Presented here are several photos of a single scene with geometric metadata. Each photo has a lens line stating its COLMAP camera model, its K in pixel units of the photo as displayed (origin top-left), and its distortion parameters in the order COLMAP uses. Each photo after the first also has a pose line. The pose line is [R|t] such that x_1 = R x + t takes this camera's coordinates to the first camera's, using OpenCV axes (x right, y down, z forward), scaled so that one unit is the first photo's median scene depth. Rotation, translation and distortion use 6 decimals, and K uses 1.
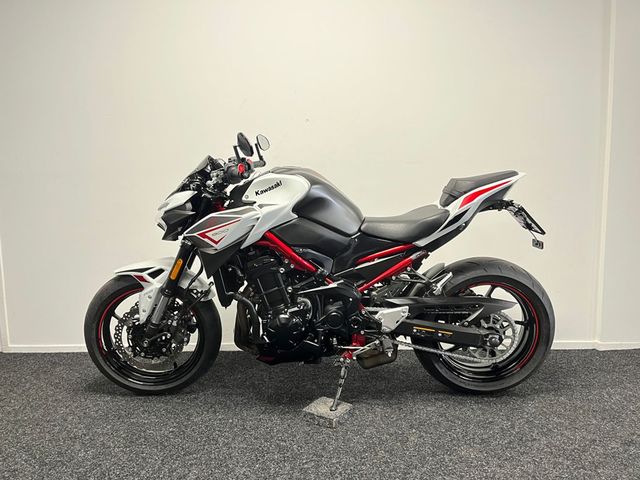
lens RADIAL K [[481.8, 0, 319.7], [0, 481.8, 243.2], [0, 0, 1]] dist [0.087489, -0.116658]
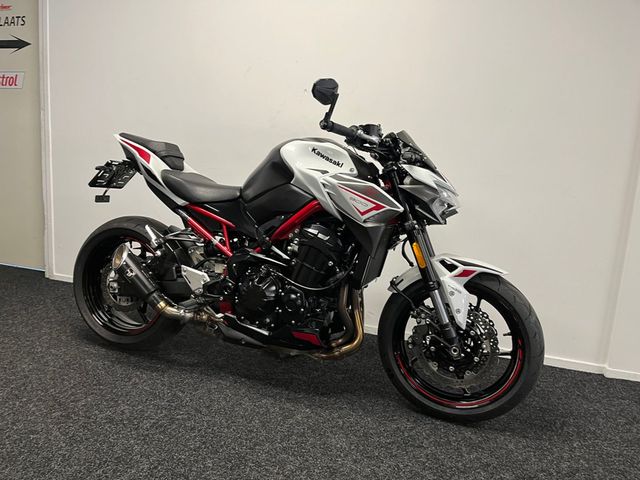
lens RADIAL K [[481.8, 0, 319.7], [0, 481.8, 243.2], [0, 0, 1]] dist [0.087489, -0.116658]
pose [[0.953035, 0.124026, -0.276301, 0.414804], [-0.110495, 0.991809, 0.064077, -0.016469], [0.281985, -0.030538, 0.958933, 0.064707]]
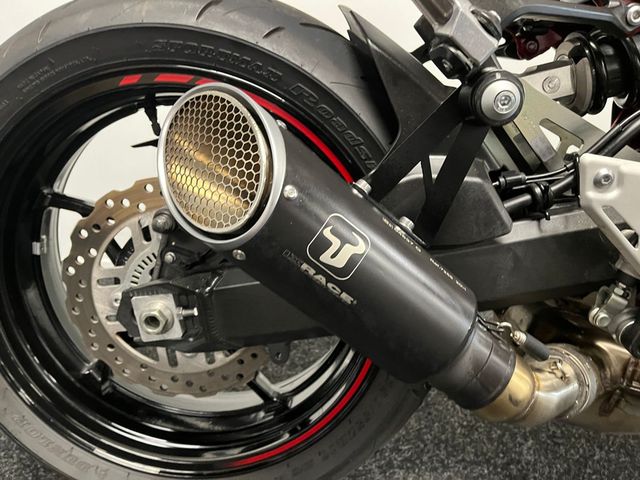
lens RADIAL K [[481.8, 0, 319.7], [0, 481.8, 243.2], [0, 0, 1]] dist [0.087489, -0.116658]
pose [[0.999903, -0.007866, -0.011535, -0.222077], [0.010345, 0.972234, 0.233781, 0.111374], [0.009375, -0.233878, 0.972221, 0.747026]]
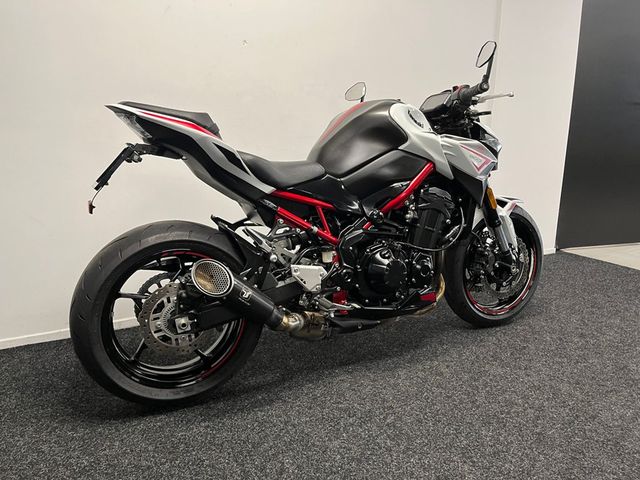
lens RADIAL K [[483.8, 0, 315.6], [0, 483.8, 241.8], [0, 0, 1]] dist [0.085394, -0.115444]
pose [[0.883385, -0.100655, 0.457712, -0.454805], [0.043016, 0.989955, 0.134679, -0.023386], [-0.466670, -0.099285, 0.878841, 0.207915]]
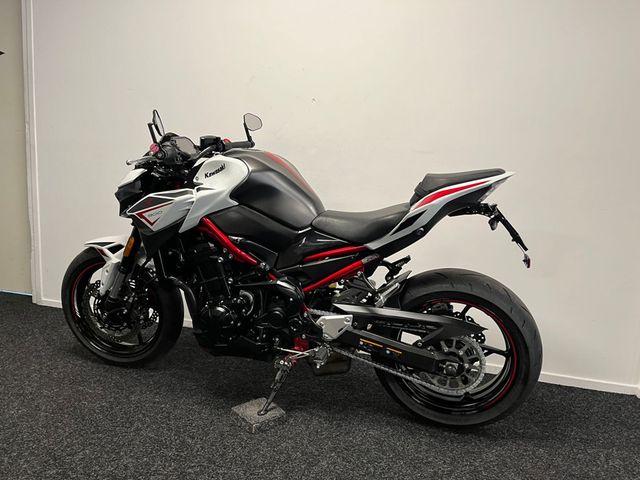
lens RADIAL K [[480.9, 0, 326.2], [0, 480.9, 245.8], [0, 0, 1]] dist [0.087223, -0.119719]
pose [[0.964262, 0.101587, -0.244702, 0.334085], [-0.091017, 0.994376, 0.054155, -0.038694], [0.248827, -0.029948, 0.968085, 0.135723]]
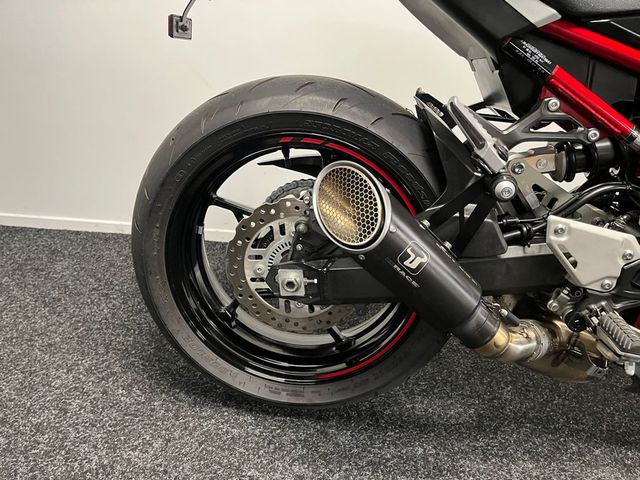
lens RADIAL K [[481.8, 0, 319.7], [0, 481.8, 243.2], [0, 0, 1]] dist [0.087489, -0.116658]
pose [[0.996396, 0.077735, -0.033950, -0.268497], [-0.064212, 0.952739, 0.296927, 0.051621], [0.055427, -0.293677, 0.954297, 0.602017]]
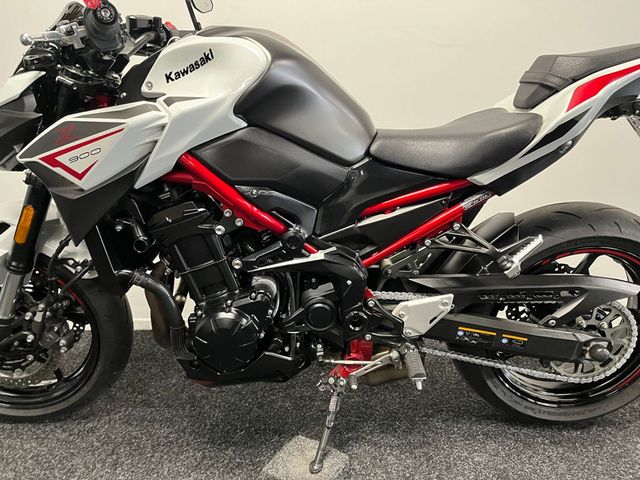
lens RADIAL K [[483.8, 0, 315.6], [0, 483.8, 241.8], [0, 0, 1]] dist [0.085394, -0.115444]
pose [[0.999940, 0.004259, 0.010072, 0.020180], [-0.005689, 0.989181, 0.146587, -0.008953], [-0.009339, -0.146635, 0.989147, 0.453687]]
